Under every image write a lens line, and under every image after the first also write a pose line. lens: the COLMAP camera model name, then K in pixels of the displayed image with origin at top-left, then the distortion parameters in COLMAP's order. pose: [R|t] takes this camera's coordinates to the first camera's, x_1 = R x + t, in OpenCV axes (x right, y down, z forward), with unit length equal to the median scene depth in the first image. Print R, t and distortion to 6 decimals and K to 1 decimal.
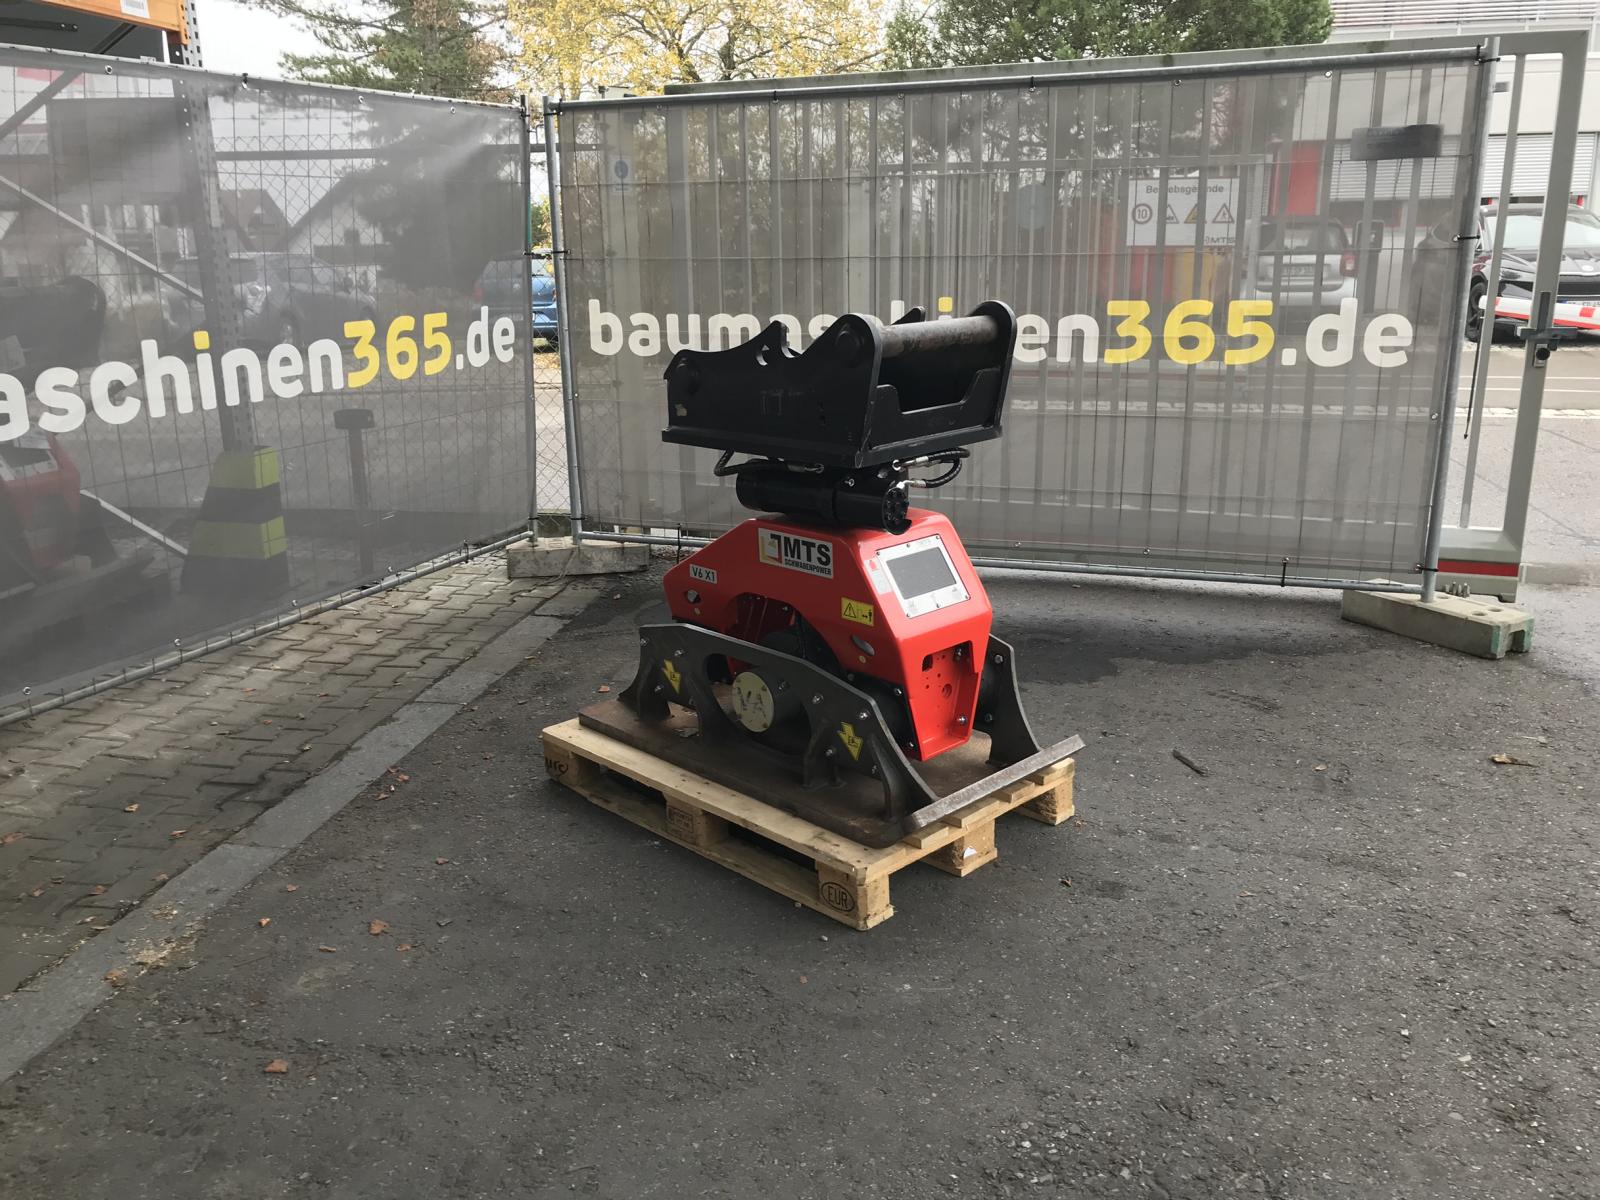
lens RADIAL K [[1313.4, 0, 798.6], [0, 1313.4, 626.8], [0, 0, 1]] dist [0.083142, -0.123186]
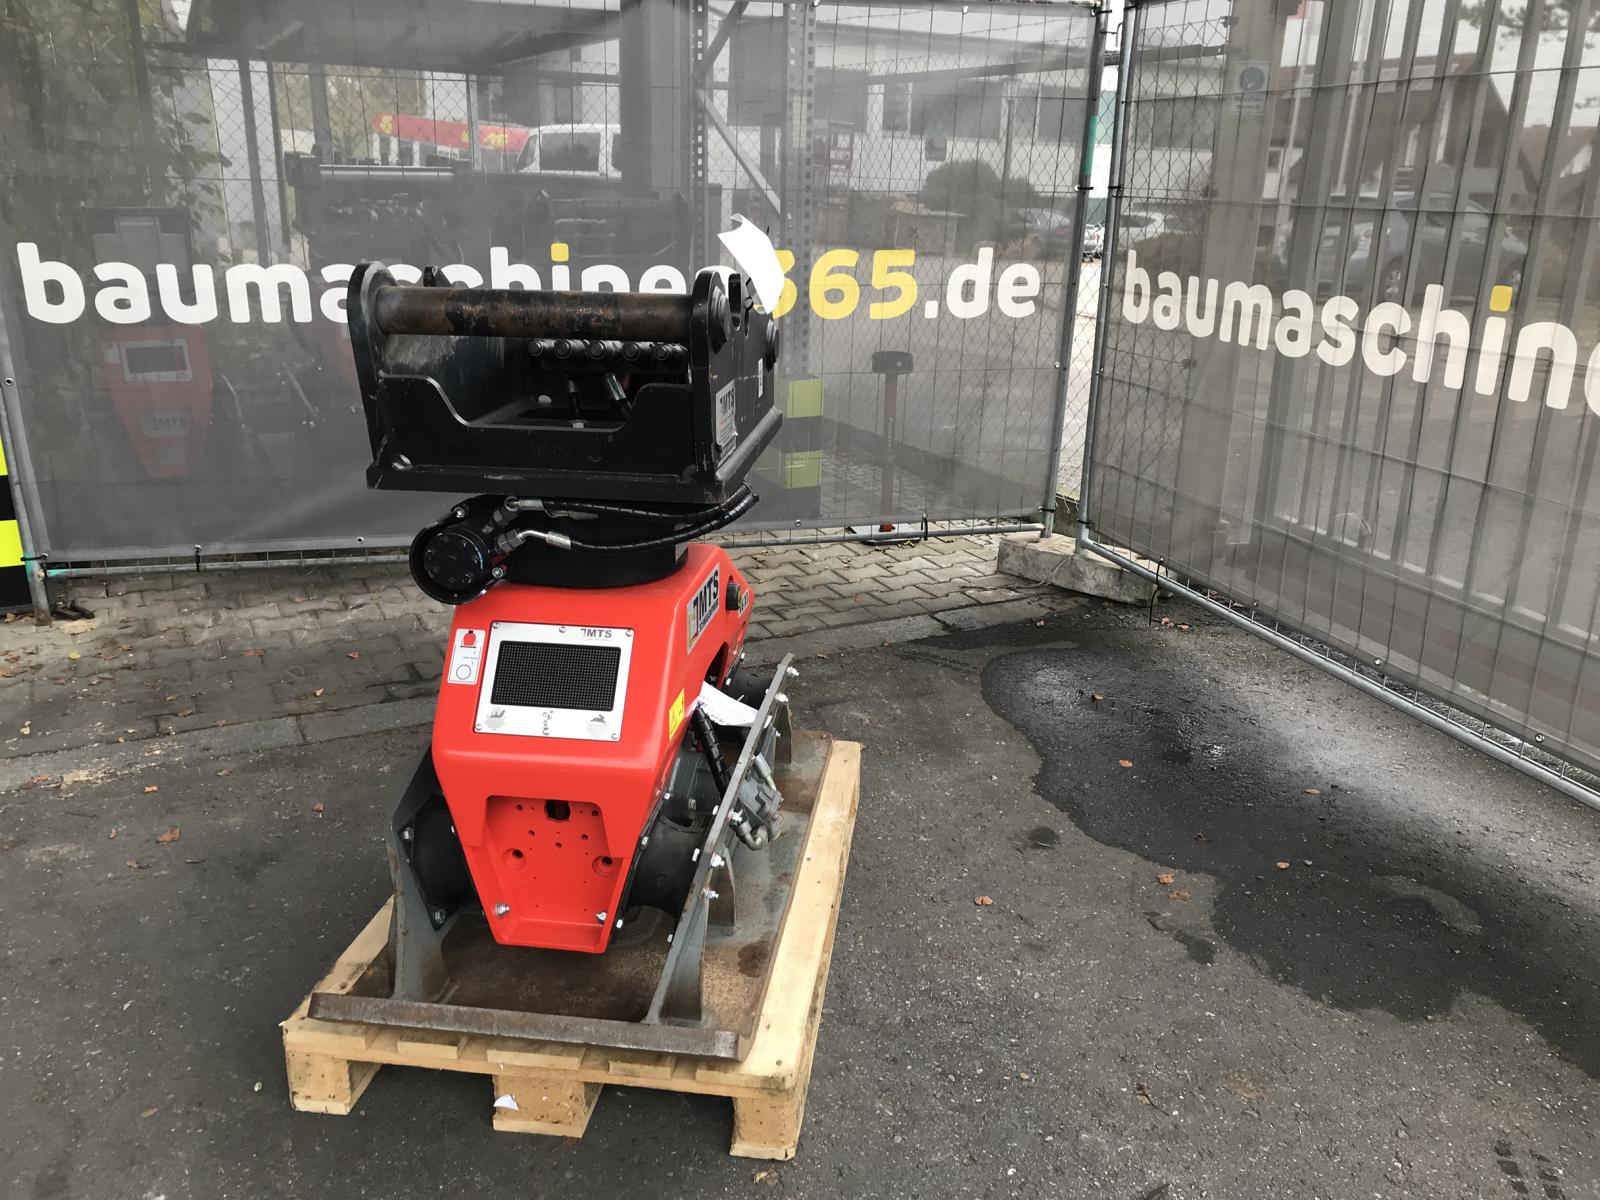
lens RADIAL K [[1326.5, 0, 794.1], [0, 1326.5, 599.5], [0, 0, 1]] dist [0.025292, -0.039287]
pose [[0.610688, 0.270390, -0.744278, 0.402156], [-0.256760, 0.956730, 0.136898, -0.121204], [0.749089, 0.107499, 0.653689, 0.410856]]
